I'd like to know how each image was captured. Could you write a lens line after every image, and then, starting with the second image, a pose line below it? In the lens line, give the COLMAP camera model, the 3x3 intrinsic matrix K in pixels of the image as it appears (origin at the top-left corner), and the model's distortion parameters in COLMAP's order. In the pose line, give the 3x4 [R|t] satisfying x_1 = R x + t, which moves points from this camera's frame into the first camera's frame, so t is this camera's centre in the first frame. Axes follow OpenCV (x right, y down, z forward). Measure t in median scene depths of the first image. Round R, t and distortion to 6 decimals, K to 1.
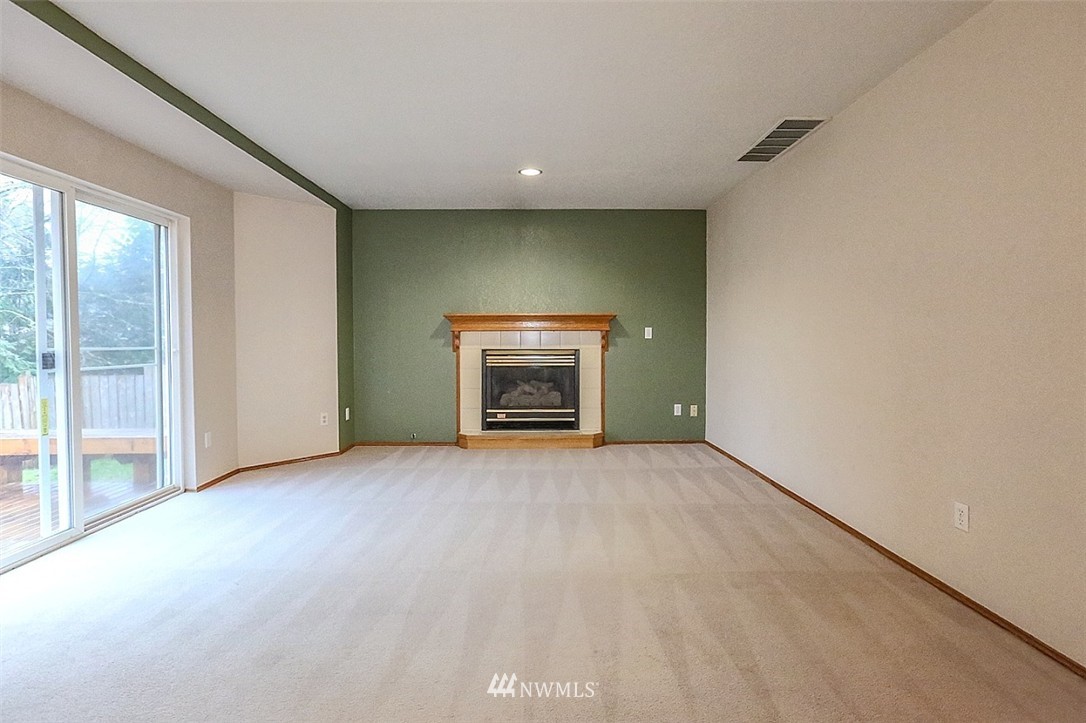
lens RADIAL K [[531.3, 0, 539.8], [0, 531.3, 349.3], [0, 0, 1]] dist [-0.026628, 0.017890]
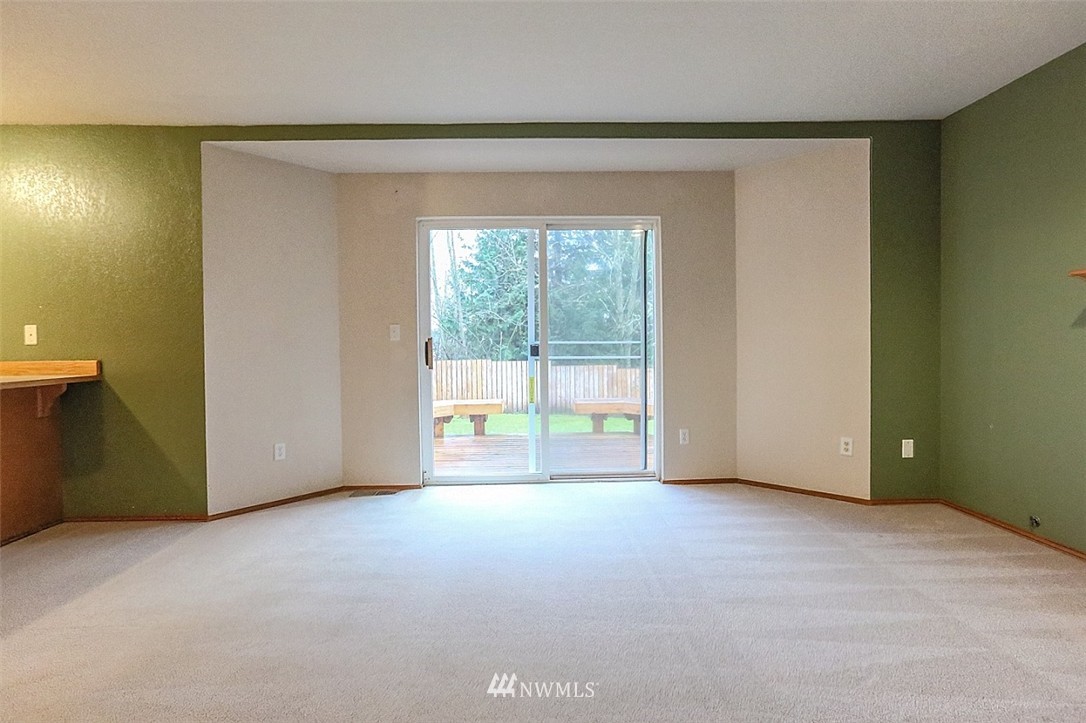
lens RADIAL K [[531.3, 0, 539.8], [0, 531.3, 349.3], [0, 0, 1]] dist [-0.026628, 0.017890]
pose [[0.006321, 0.018447, -0.999810, 0.261203], [-0.011177, 0.999769, 0.018375, -0.004662], [0.999918, 0.011058, 0.006526, 0.531590]]
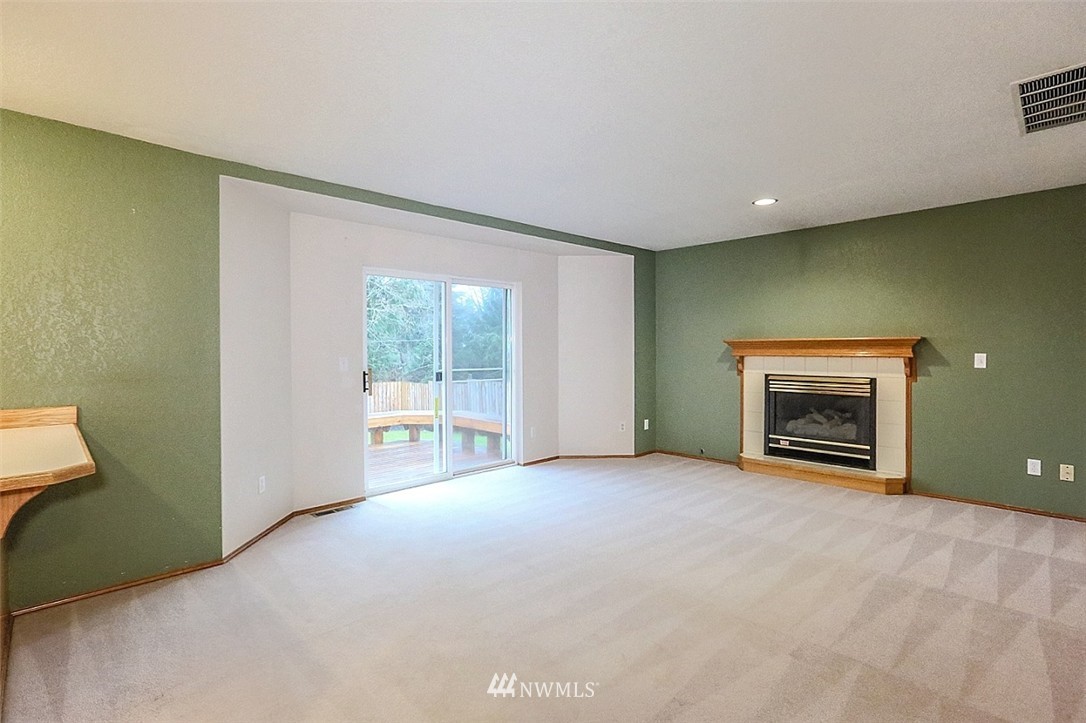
lens RADIAL K [[518.6, 0, 547.4], [0, 518.6, 352.7], [0, 0, 1]] dist [-0.022217, 0.017563]
pose [[0.685792, 0.005723, -0.727775, 0.323240], [-0.014367, 0.999881, -0.005676, -0.029236], [0.727656, 0.014349, 0.685792, 0.029123]]
